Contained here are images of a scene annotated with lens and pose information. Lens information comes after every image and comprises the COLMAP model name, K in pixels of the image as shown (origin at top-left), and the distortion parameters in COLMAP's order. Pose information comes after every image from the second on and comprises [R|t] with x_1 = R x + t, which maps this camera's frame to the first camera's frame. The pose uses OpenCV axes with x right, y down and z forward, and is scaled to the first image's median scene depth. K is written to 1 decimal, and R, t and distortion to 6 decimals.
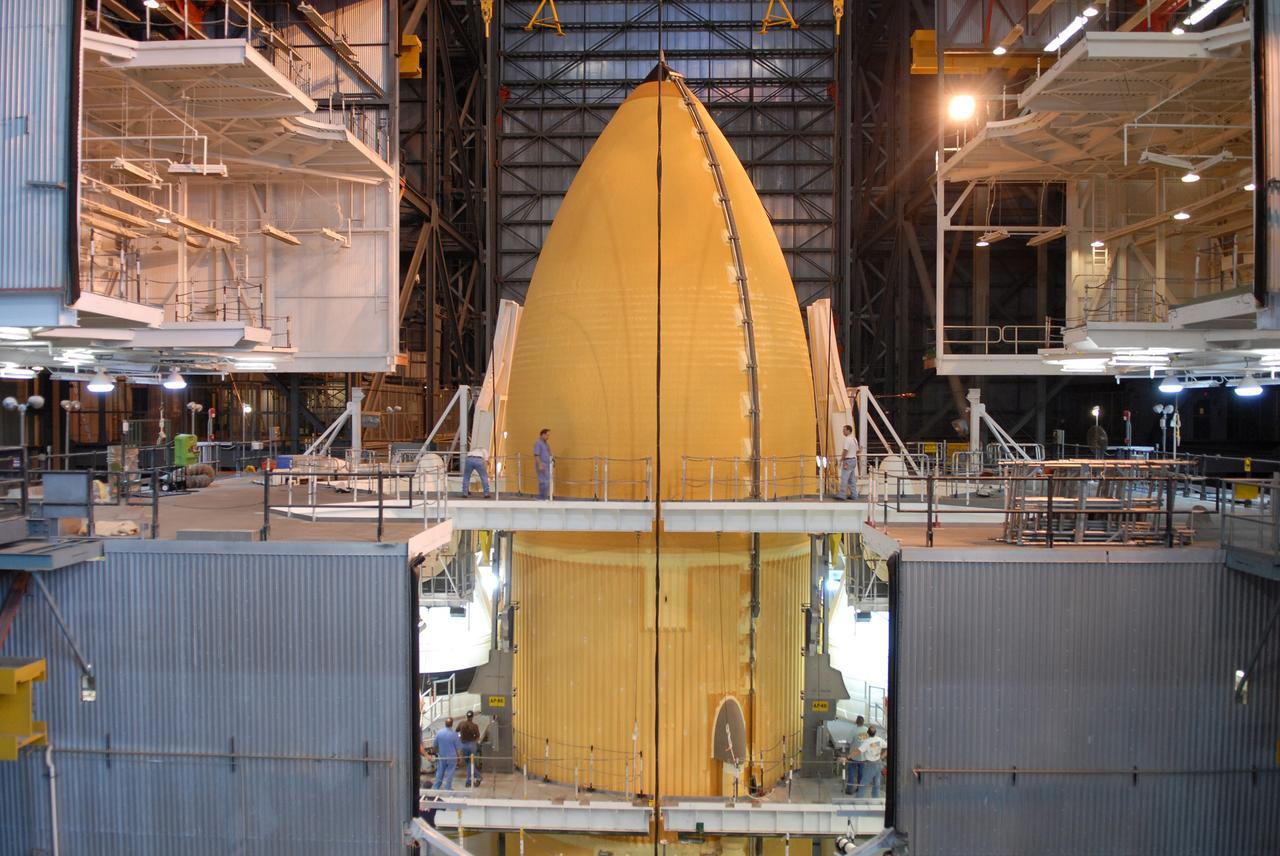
lens RADIAL K [[957.6, 0, 632.7], [0, 957.6, 431.7], [0, 0, 1]] dist [-0.017830, -0.038895]
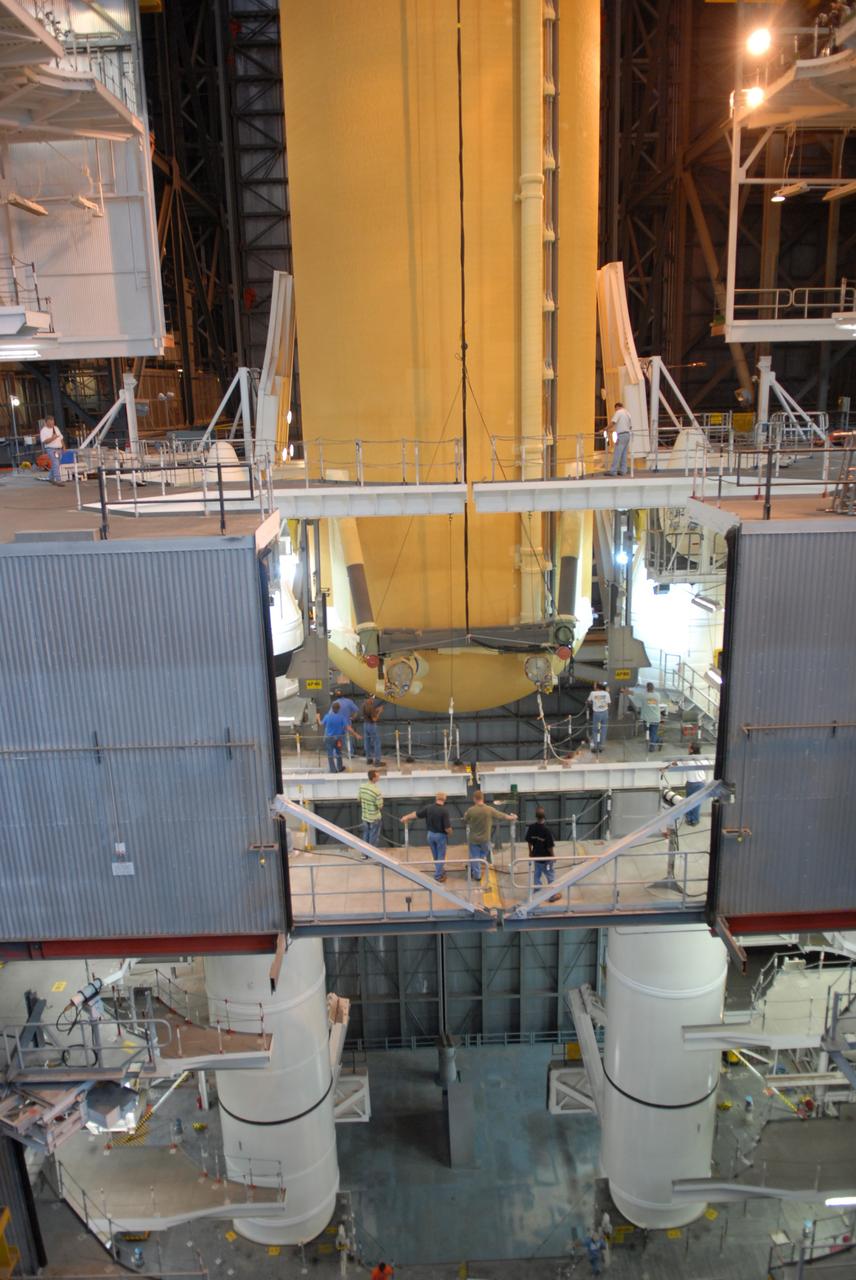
lens RADIAL K [[957.6, 0, 430.1], [0, 957.6, 648.8], [0, 0, 1]] dist [-0.017830, -0.038895]
pose [[0.997515, -0.045674, 0.053639, -0.055805], [0.031260, 0.969272, 0.243998, -0.003218], [-0.063135, -0.241715, 0.968291, -0.001498]]
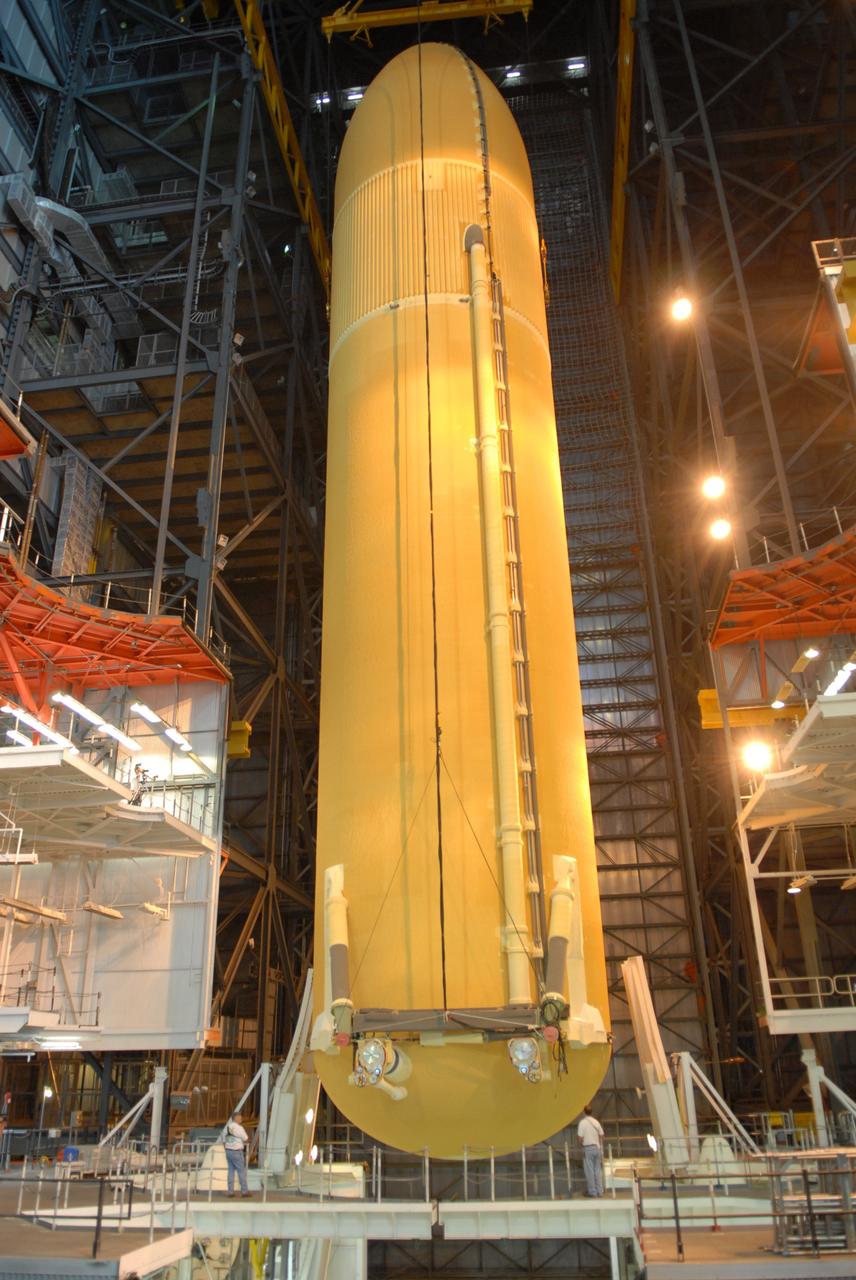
lens RADIAL K [[957.6, 0, 421.4], [0, 957.6, 637.5], [0, 0, 1]] dist [-0.017830, -0.038895]
pose [[0.994663, -0.063393, -0.081407, 0.088107], [0.021829, 0.900429, -0.434455, -0.014717], [0.100842, 0.430360, 0.897007, -0.034021]]
